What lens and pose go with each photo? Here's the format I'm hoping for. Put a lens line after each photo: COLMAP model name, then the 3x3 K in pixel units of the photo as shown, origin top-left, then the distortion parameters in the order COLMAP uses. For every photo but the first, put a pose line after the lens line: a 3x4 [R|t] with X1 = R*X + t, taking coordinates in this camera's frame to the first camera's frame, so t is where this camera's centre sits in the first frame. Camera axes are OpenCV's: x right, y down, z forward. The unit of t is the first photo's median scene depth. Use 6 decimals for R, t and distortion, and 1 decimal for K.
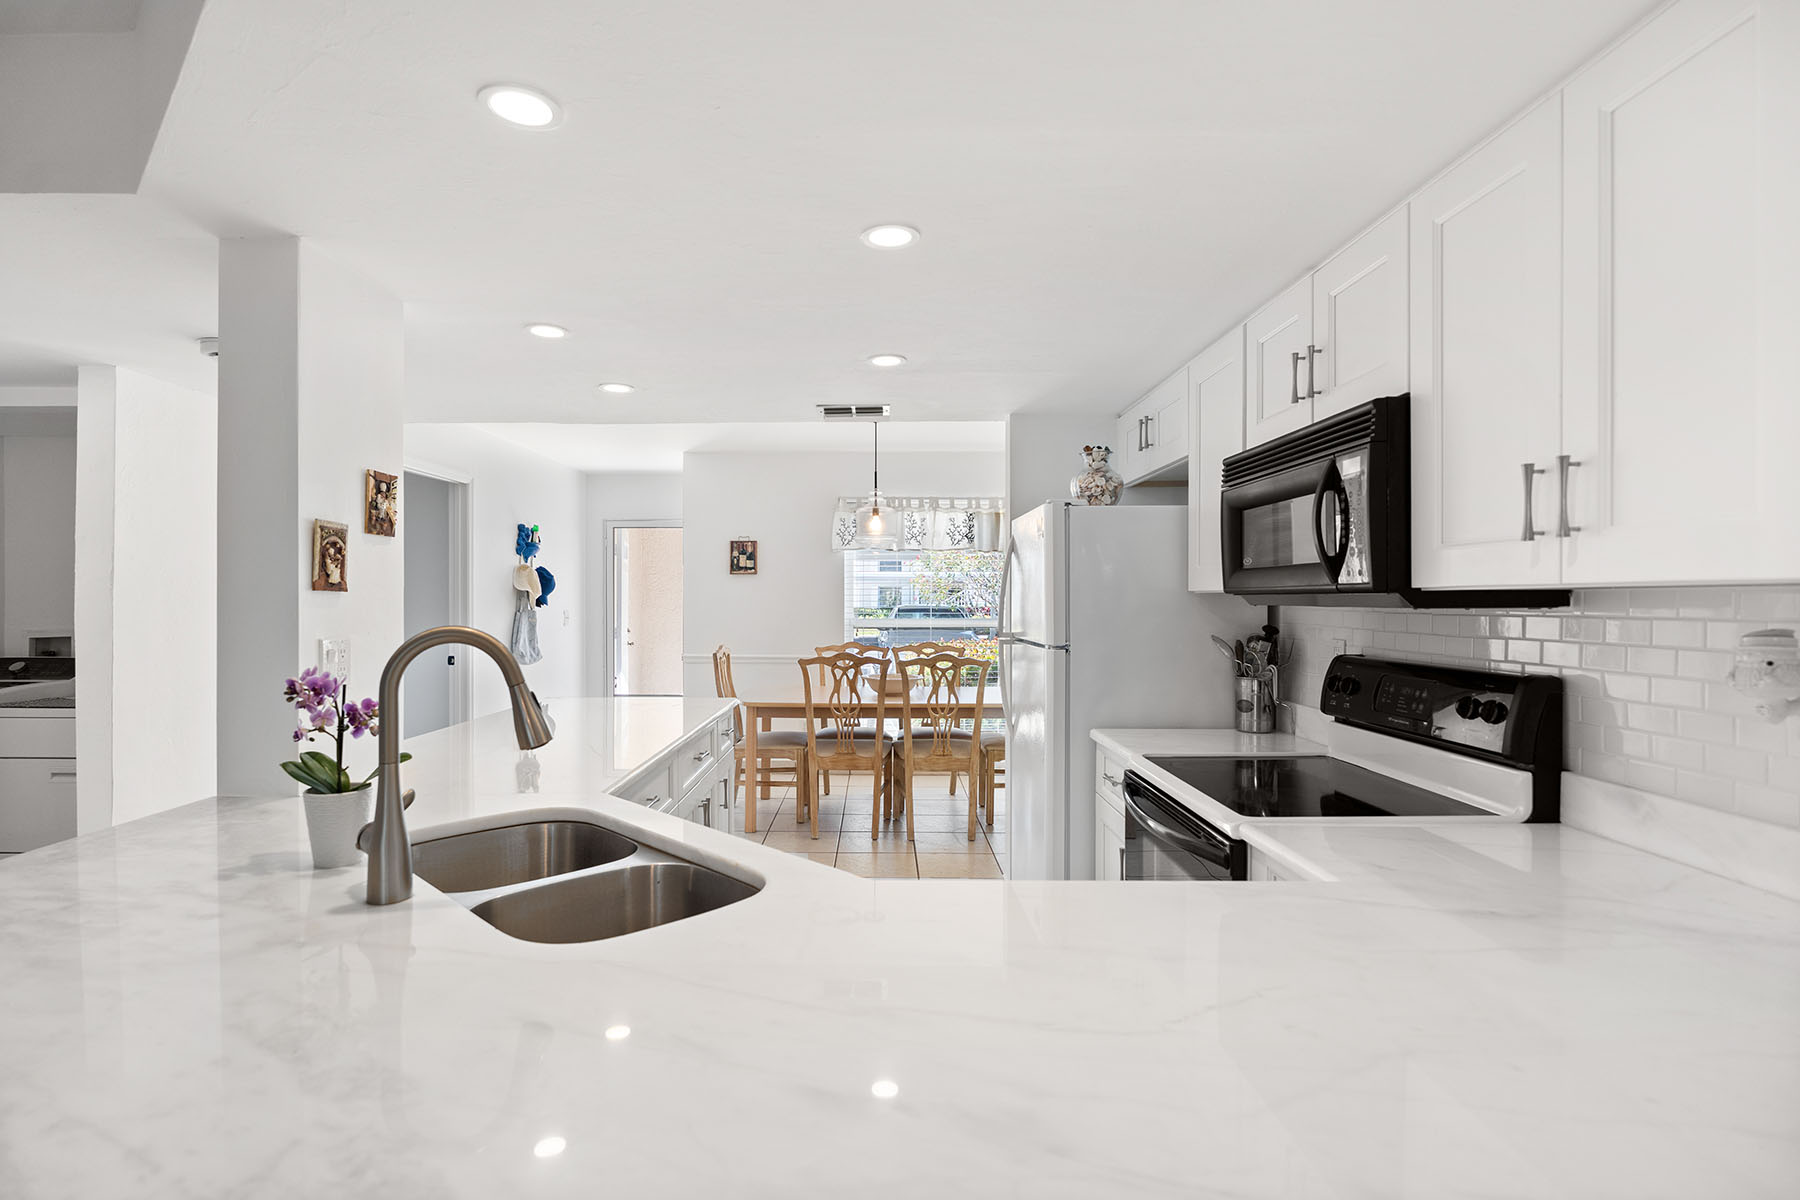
lens RADIAL K [[875.6, 0, 879.2], [0, 875.6, 600.4], [0, 0, 1]] dist [-0.012845, 0.000531]
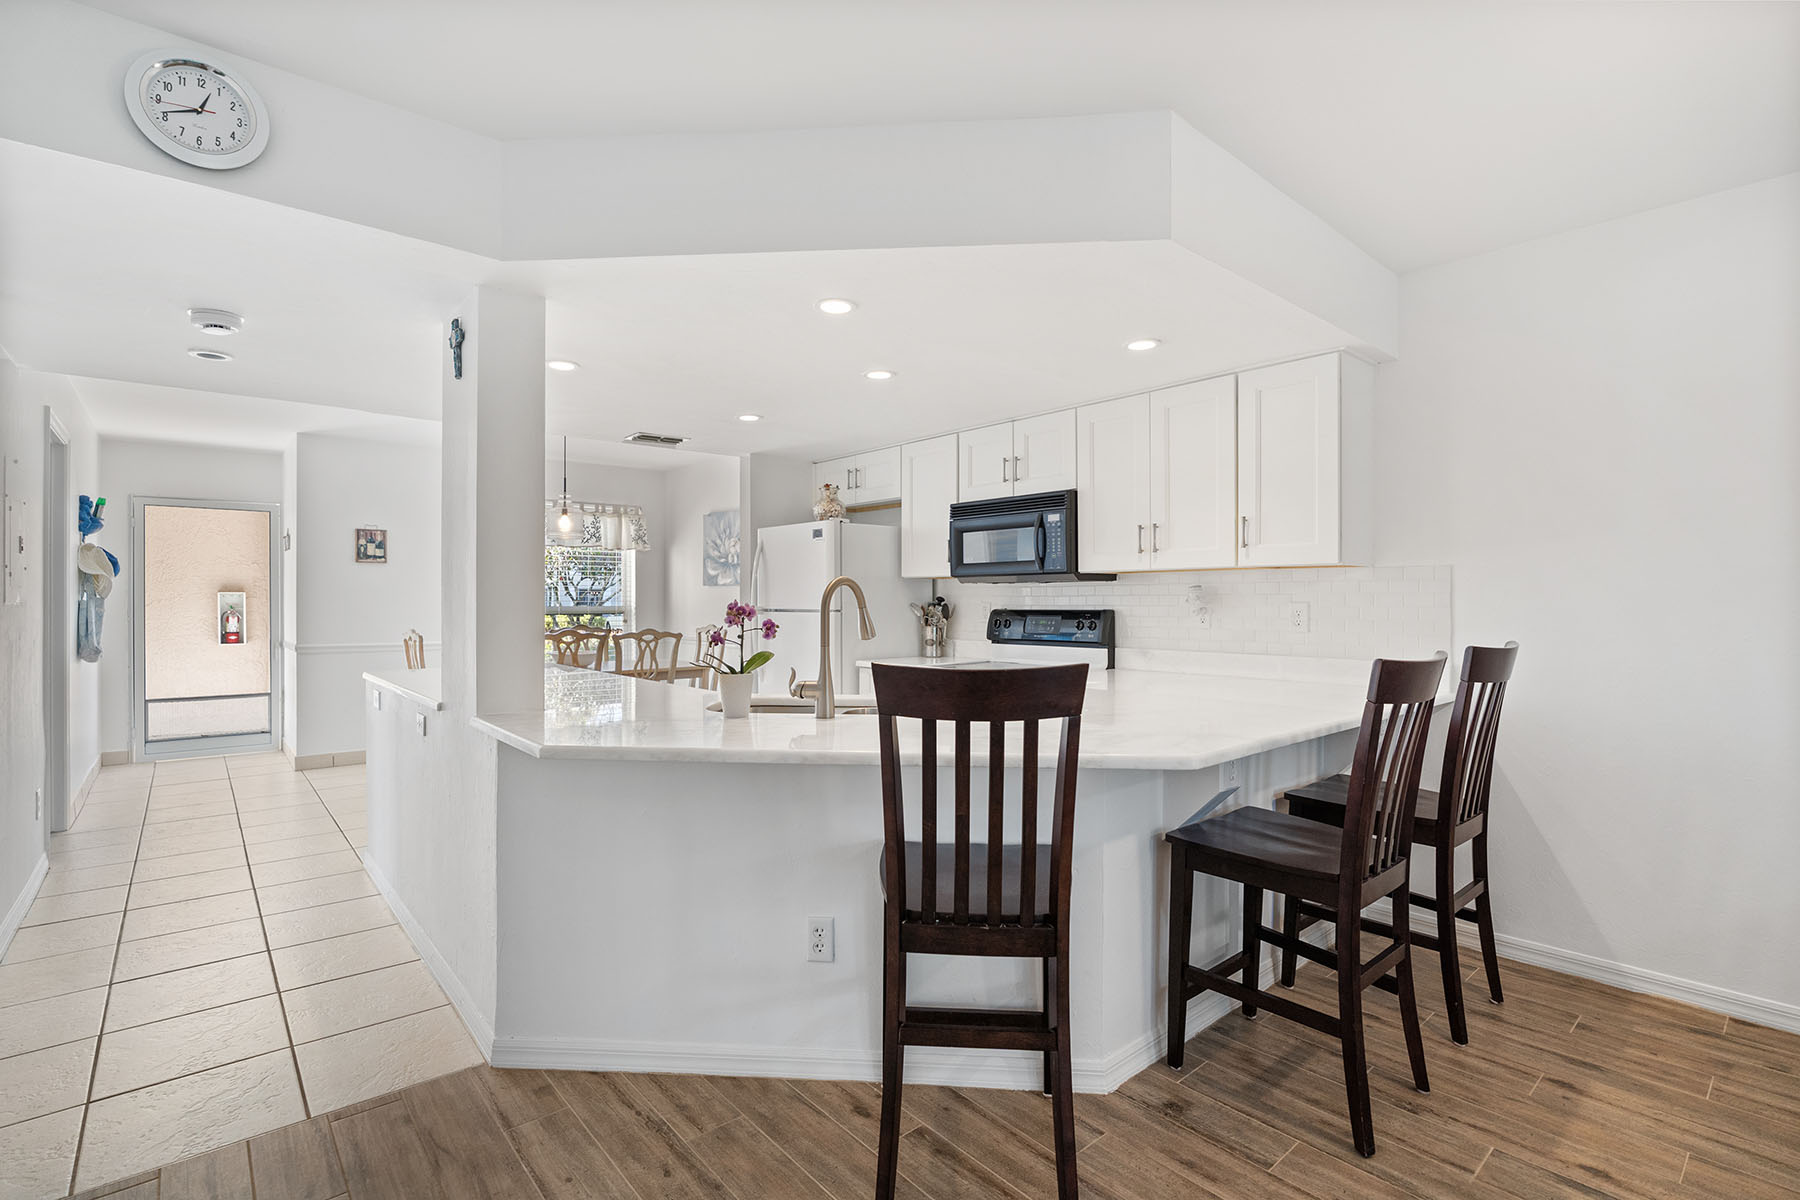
lens RADIAL K [[819.8, 0, 885.5], [0, 819.8, 600.1], [0, 0, 1]] dist [-0.006951, -0.005271]
pose [[0.761170, -0.000092, 0.648552, -0.628244], [0.002704, 0.999992, -0.003033, 0.034631], [-0.648546, 0.004063, 0.761164, -0.180590]]
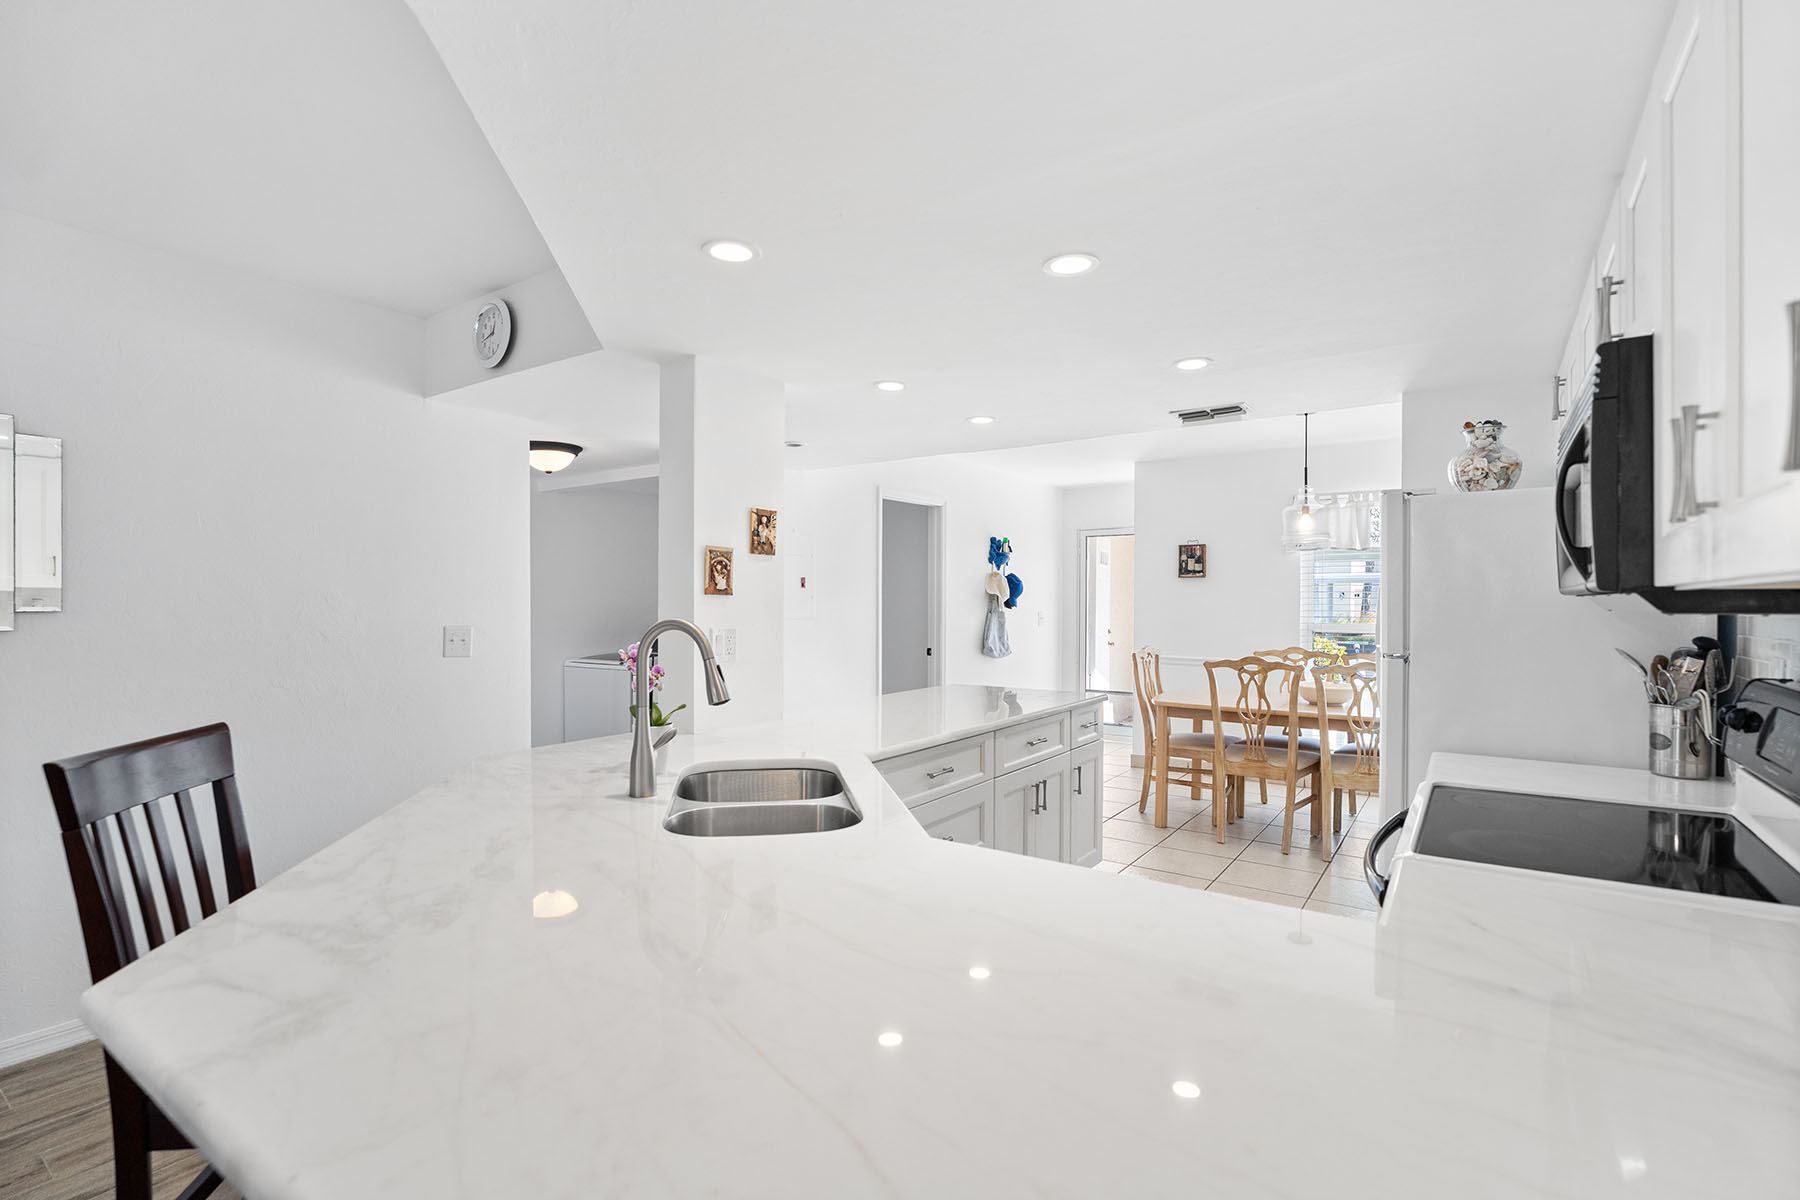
lens RADIAL K [[841.2, 0, 907.2], [0, 841.2, 605.8], [0, 0, 1]] dist [-0.001238, -0.000205]
pose [[0.824652, 0.004745, -0.565621, 0.250877], [-0.003230, 0.999988, 0.003681, 0.000883], [0.565631, -0.001208, 0.824657, 0.014494]]
